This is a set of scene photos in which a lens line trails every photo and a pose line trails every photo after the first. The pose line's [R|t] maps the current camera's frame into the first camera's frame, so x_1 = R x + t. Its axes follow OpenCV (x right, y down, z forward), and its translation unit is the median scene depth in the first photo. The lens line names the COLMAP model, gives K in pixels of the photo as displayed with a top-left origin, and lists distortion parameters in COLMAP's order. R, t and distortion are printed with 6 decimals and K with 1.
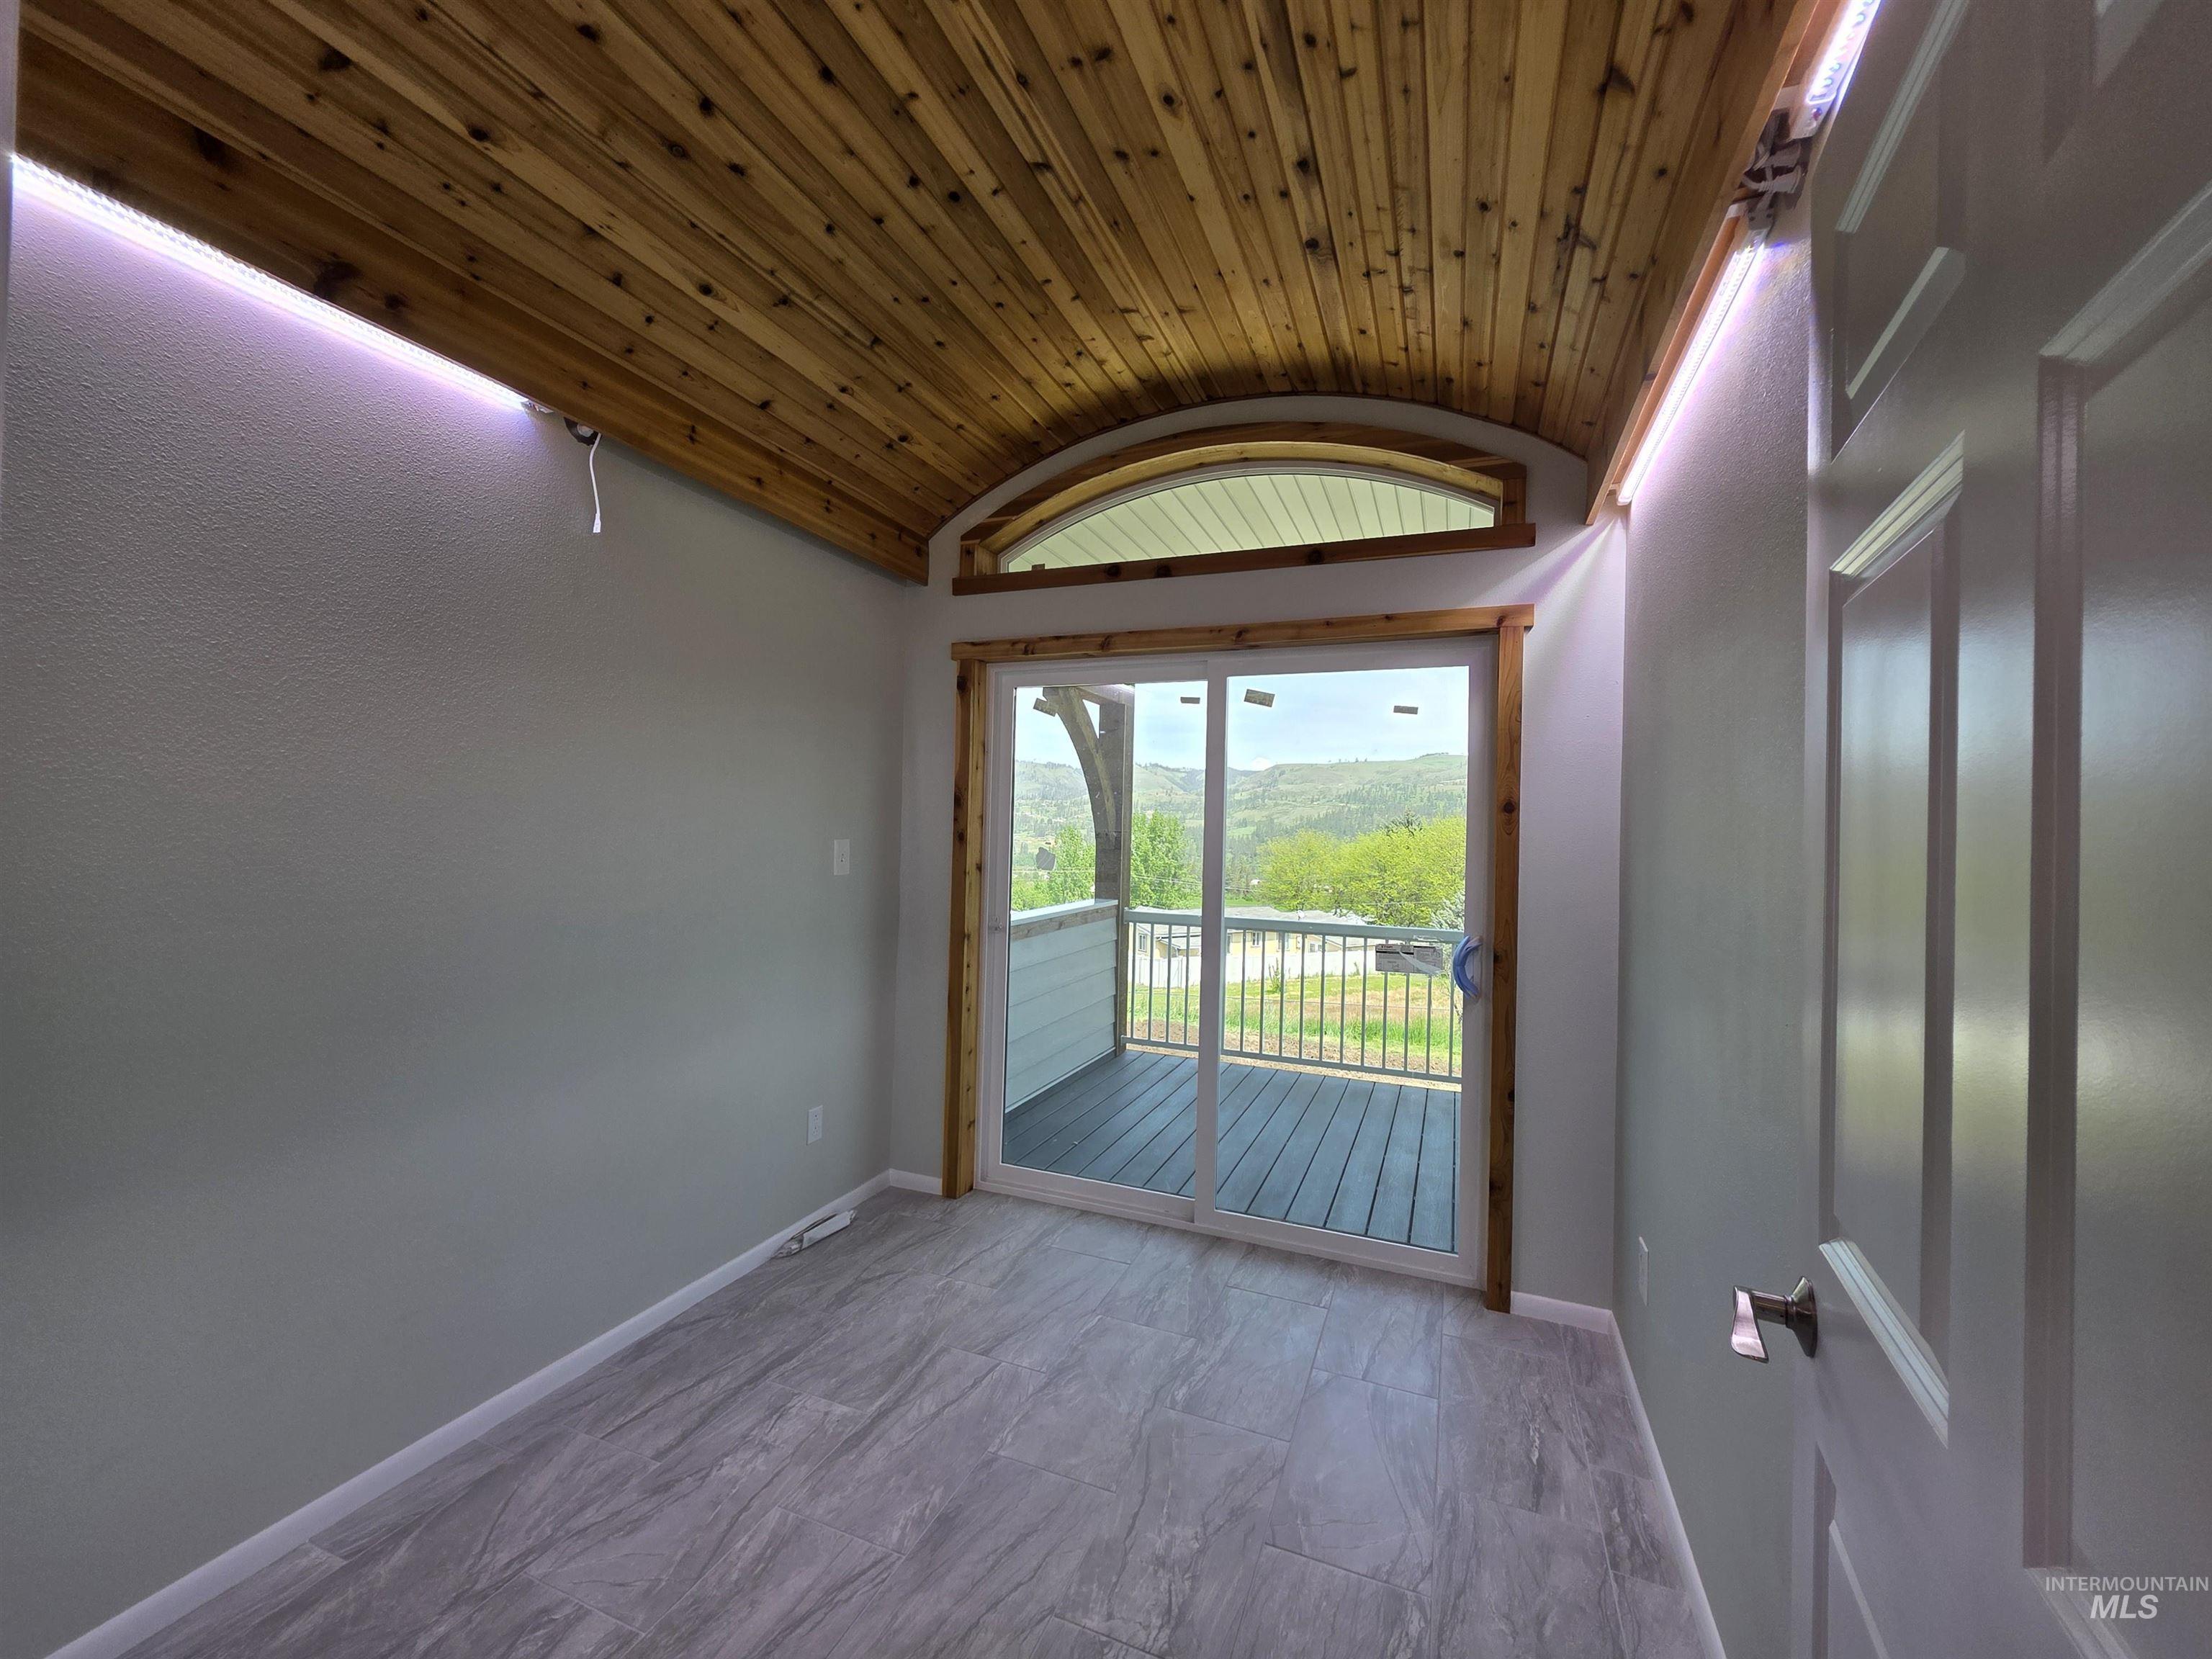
lens RADIAL K [[887.8, 0, 1094.8], [0, 887.8, 824.8], [0, 0, 1]] dist [0.002063, -0.000353]
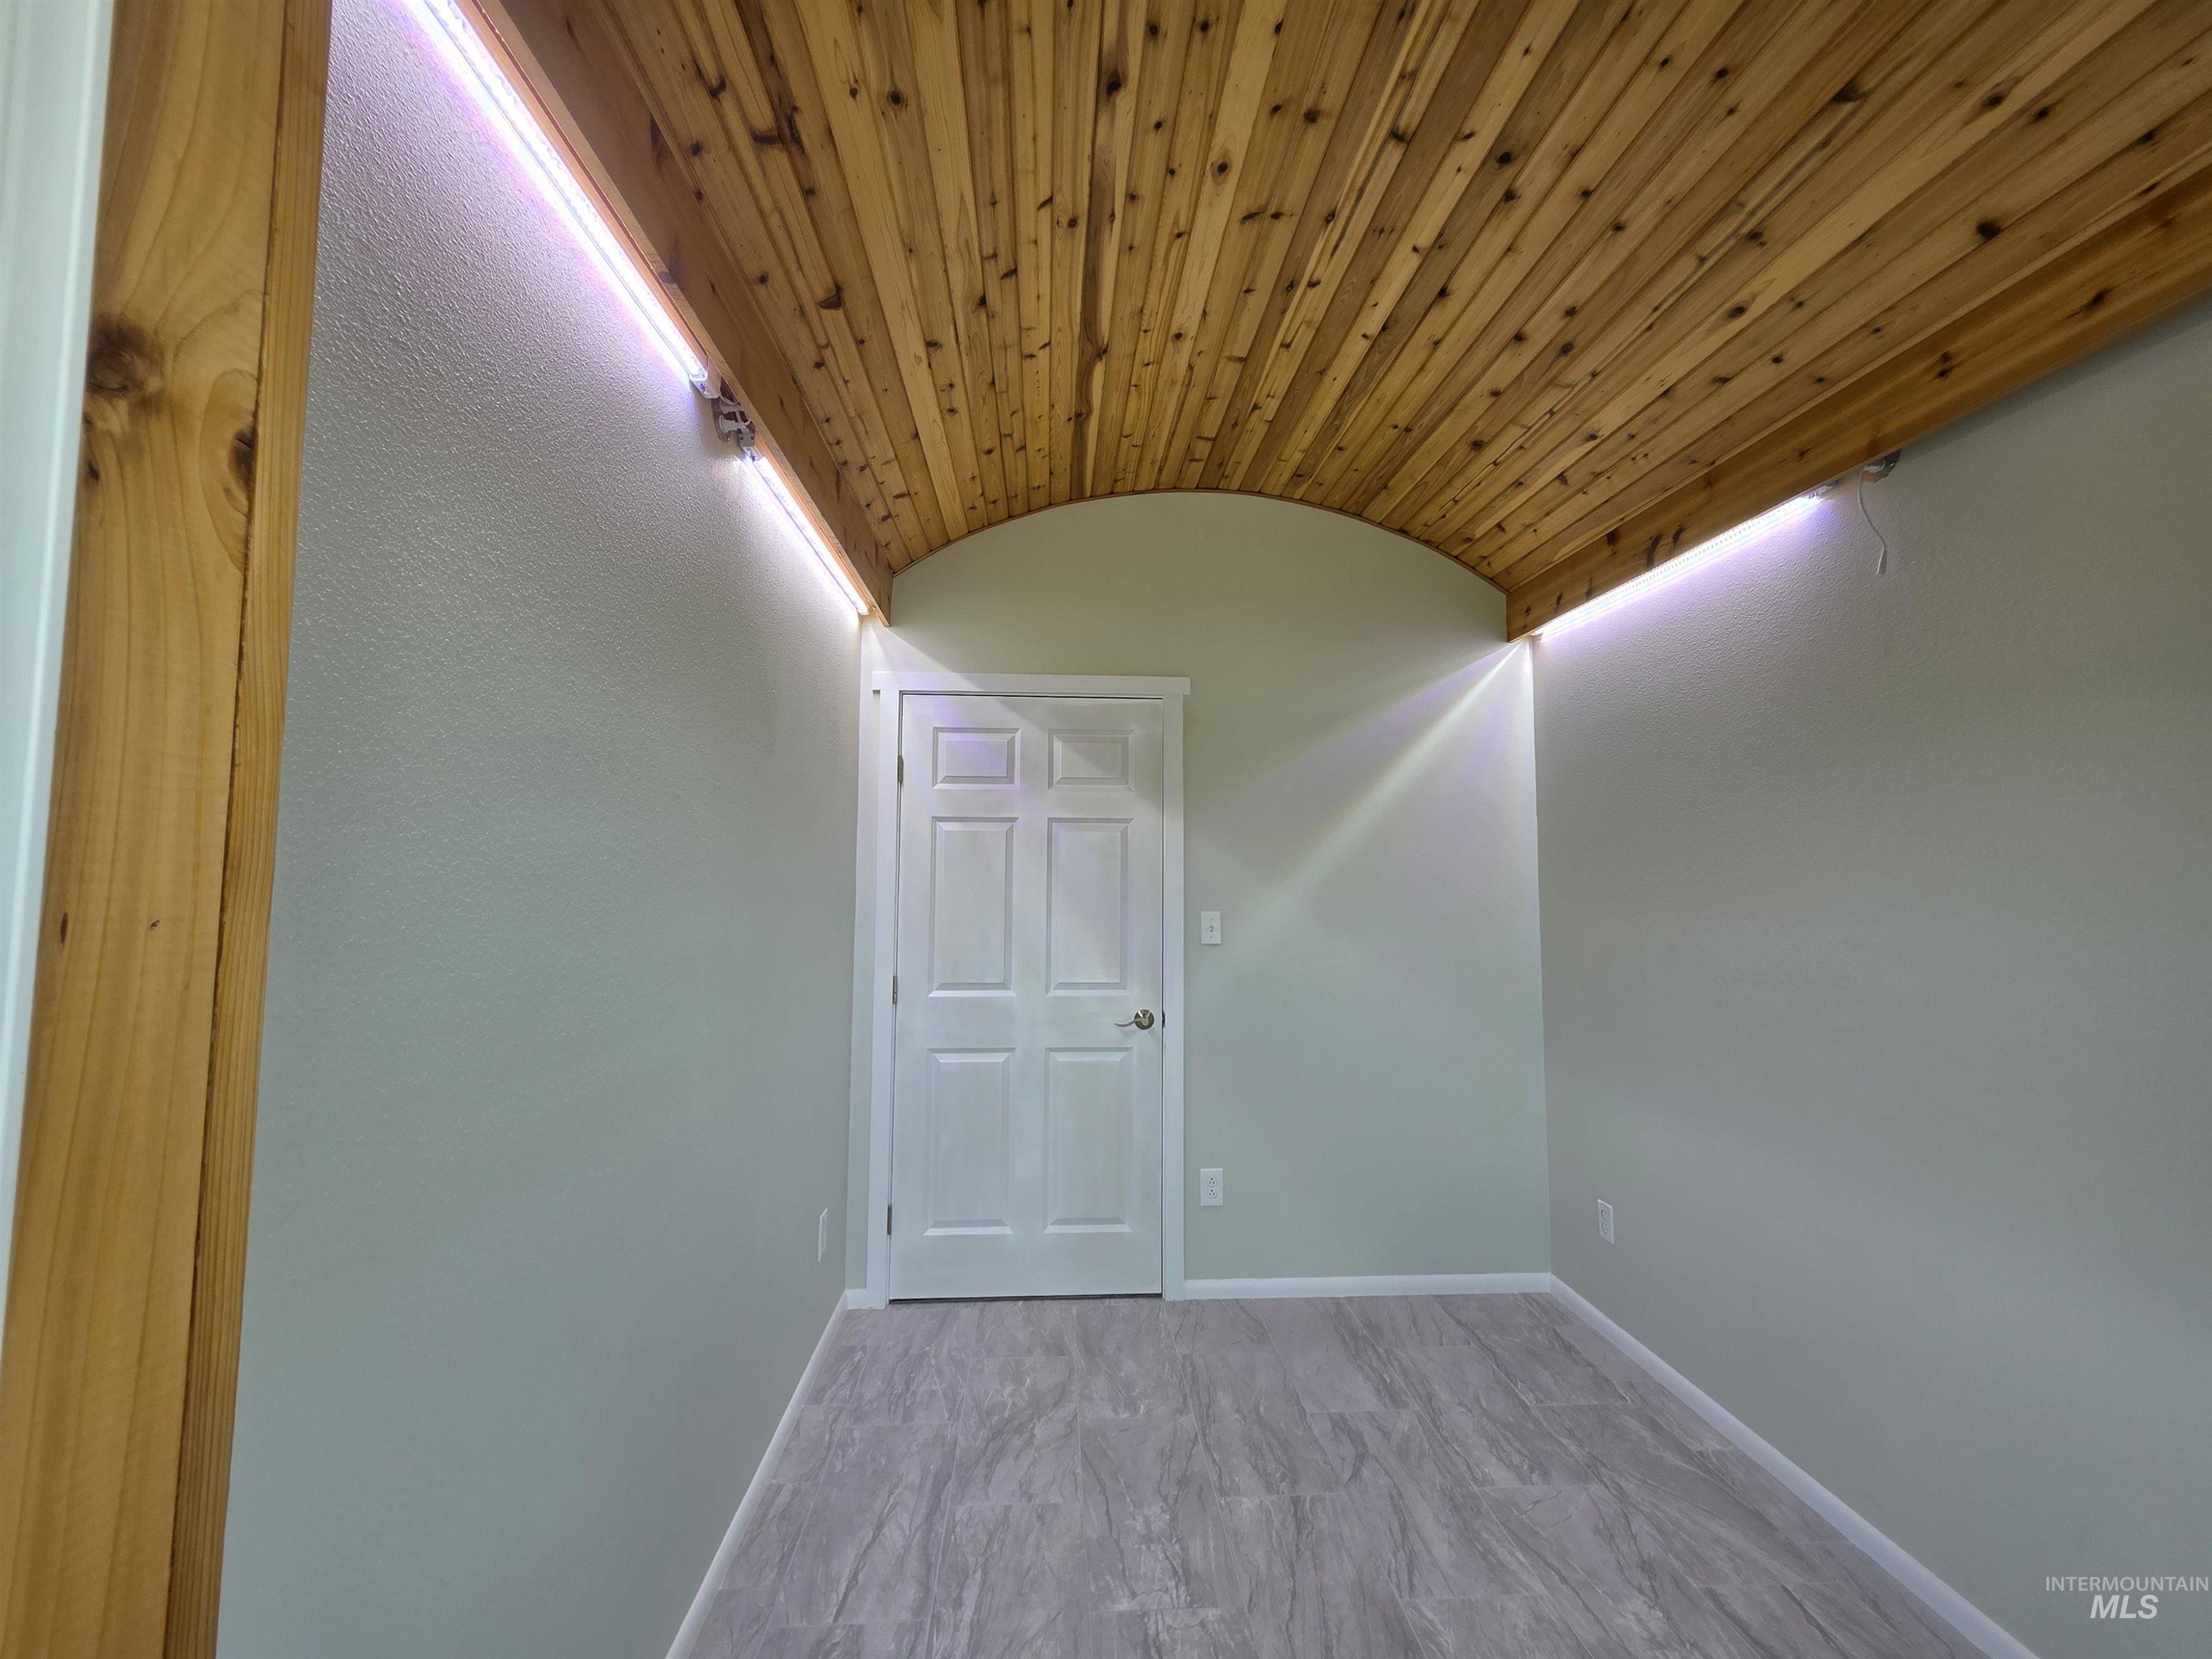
lens RADIAL K [[887.8, 0, 1101.5], [0, 887.8, 822.1], [0, 0, 1]] dist [0.002063, -0.000353]
pose [[-0.899609, -0.055878, -0.433107, 0.584338], [-0.025128, 0.996760, -0.076406, -0.007902], [0.435973, -0.057852, -0.898098, 1.762158]]
